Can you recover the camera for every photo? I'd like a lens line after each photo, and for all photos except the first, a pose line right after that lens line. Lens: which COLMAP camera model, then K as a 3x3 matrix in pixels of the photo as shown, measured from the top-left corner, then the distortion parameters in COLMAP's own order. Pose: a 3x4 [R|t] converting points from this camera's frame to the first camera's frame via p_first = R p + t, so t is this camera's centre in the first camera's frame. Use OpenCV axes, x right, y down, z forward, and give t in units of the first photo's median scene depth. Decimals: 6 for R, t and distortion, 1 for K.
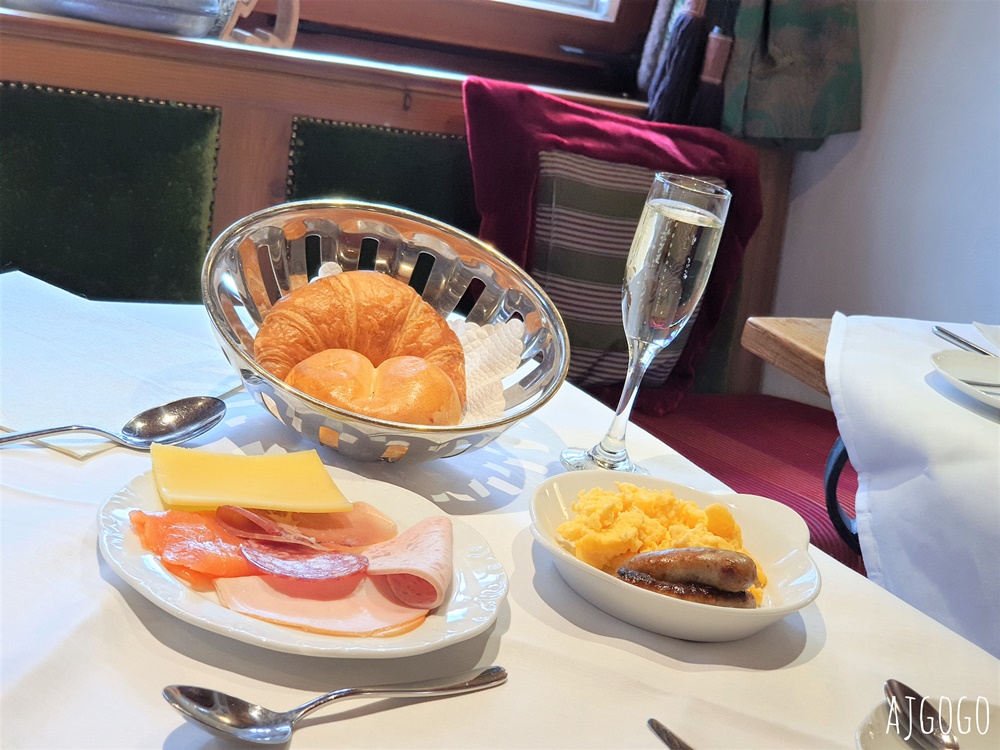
lens RADIAL K [[1535.9, 0, 500.0], [0, 1535.9, 375.0], [0, 0, 1]] dist [0.053150, -0.037048]
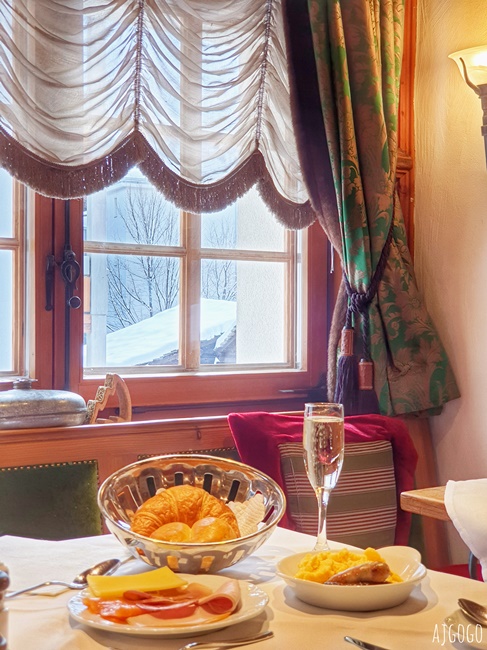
lens RADIAL K [[981.2, 0, 243.5], [0, 981.2, 325.0], [0, 0, 1]] dist [0.164549, -0.007166]
pose [[0.972968, -0.230934, 0.001824, 0.041435], [0.220507, 0.926630, -0.304522, 0.149593], [0.068634, 0.296692, 0.952504, -0.282357]]
